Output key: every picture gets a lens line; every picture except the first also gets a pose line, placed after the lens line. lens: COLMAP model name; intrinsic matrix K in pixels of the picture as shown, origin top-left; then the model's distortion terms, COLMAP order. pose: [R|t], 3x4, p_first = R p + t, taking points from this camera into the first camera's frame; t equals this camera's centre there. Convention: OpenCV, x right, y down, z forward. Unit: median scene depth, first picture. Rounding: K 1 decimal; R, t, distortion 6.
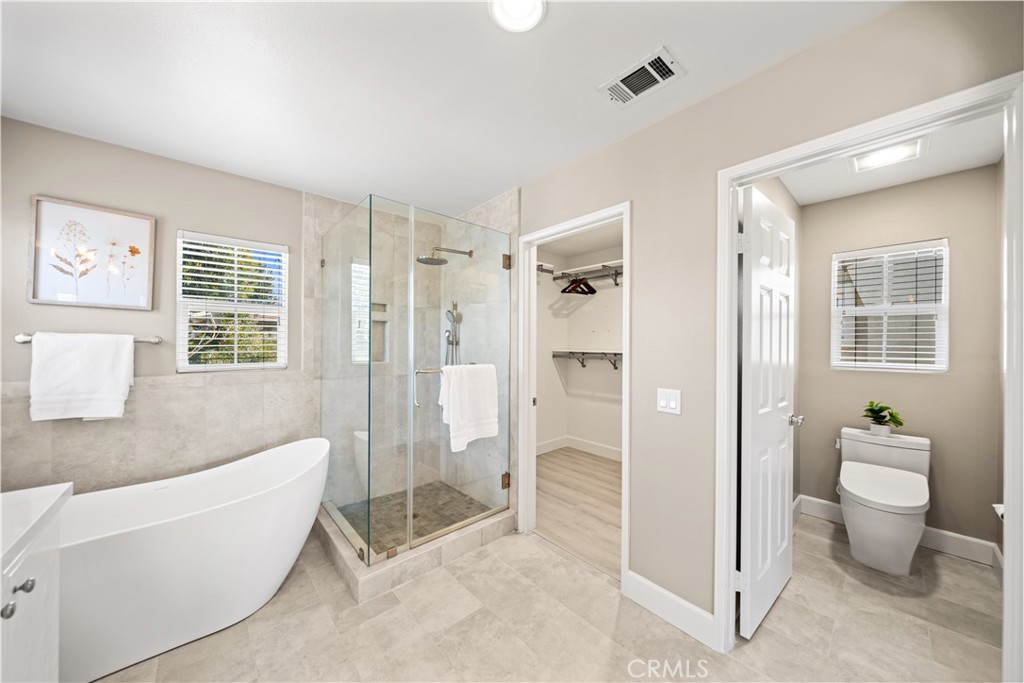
lens RADIAL K [[350.4, 0, 516.0], [0, 350.4, 345.0], [0, 0, 1]] dist [-0.003458, -0.000364]
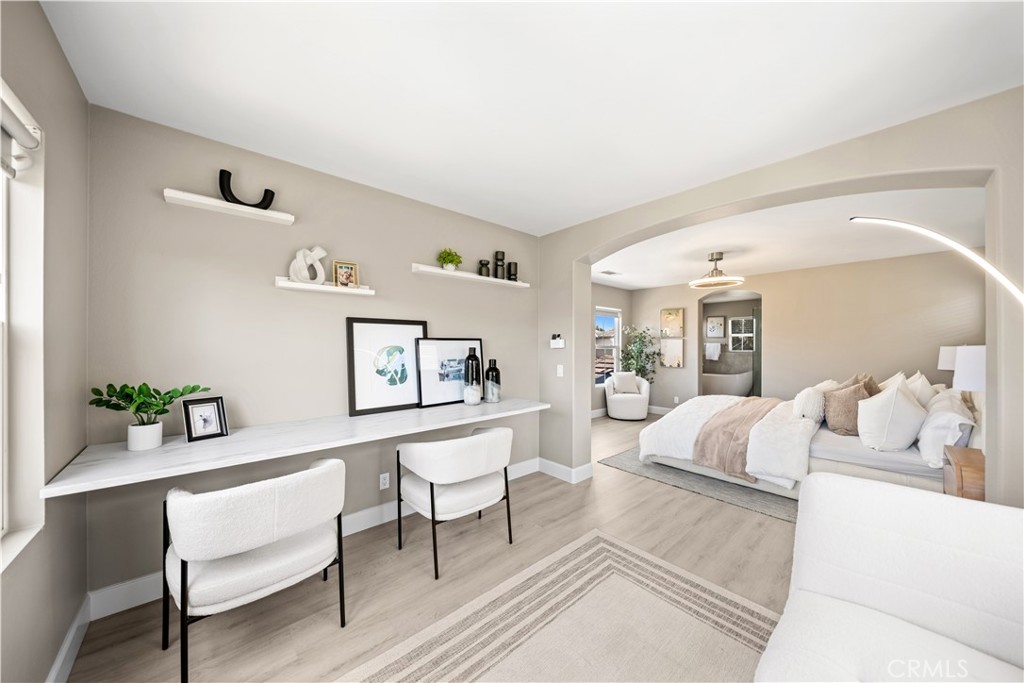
lens RADIAL K [[350.4, 0, 517.2], [0, 350.4, 341.5], [0, 0, 1]] dist [-0.003458, -0.000364]
pose [[-0.003358, -0.013167, -0.999908, 3.003719], [-0.002212, 0.999911, -0.013160, 0.013616], [0.999992, 0.002168, -0.003387, -1.418080]]
